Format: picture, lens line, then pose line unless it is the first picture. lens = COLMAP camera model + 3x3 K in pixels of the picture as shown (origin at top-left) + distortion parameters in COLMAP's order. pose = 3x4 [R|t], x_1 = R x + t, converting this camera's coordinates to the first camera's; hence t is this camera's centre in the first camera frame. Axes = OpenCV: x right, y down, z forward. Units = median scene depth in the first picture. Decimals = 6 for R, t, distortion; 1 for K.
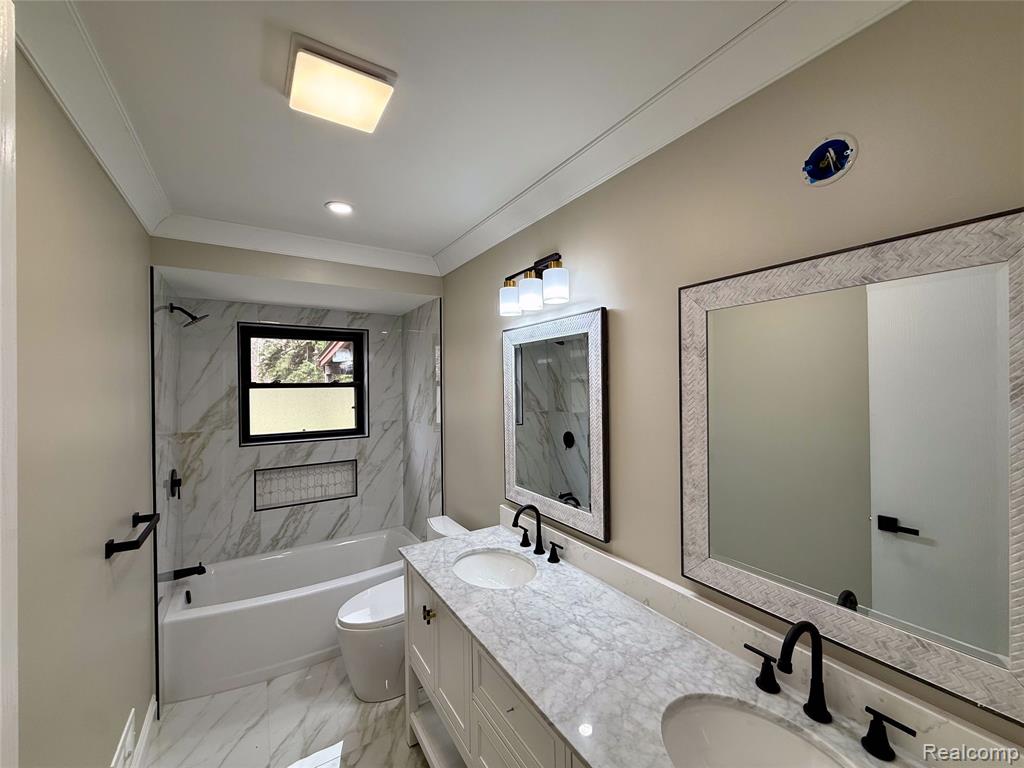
lens RADIAL K [[409.7, 0, 512.5], [0, 409.7, 383.8], [0, 0, 1]] dist [0.000282, -0.000370]
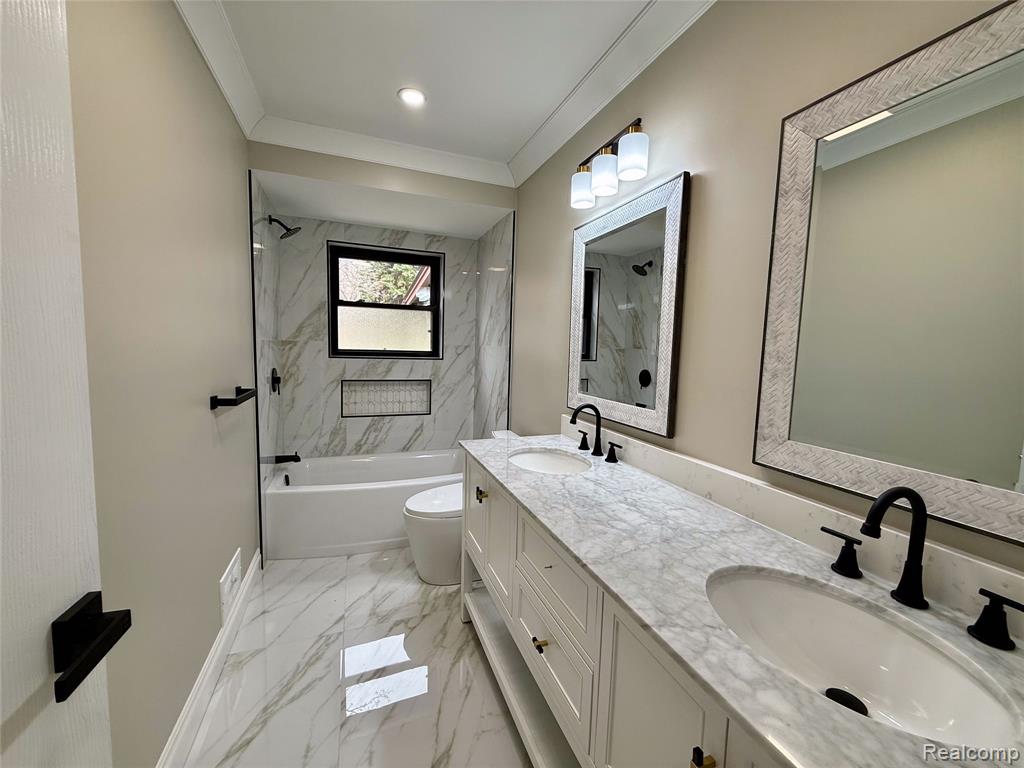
lens RADIAL K [[409.7, 0, 512.6], [0, 409.7, 384.8], [0, 0, 1]] dist [0.000282, -0.000370]
pose [[0.979785, 0.058719, -0.191244, 0.042333], [-0.040896, 0.994556, 0.095843, 0.155198], [0.195830, -0.086084, 0.976852, 0.032059]]
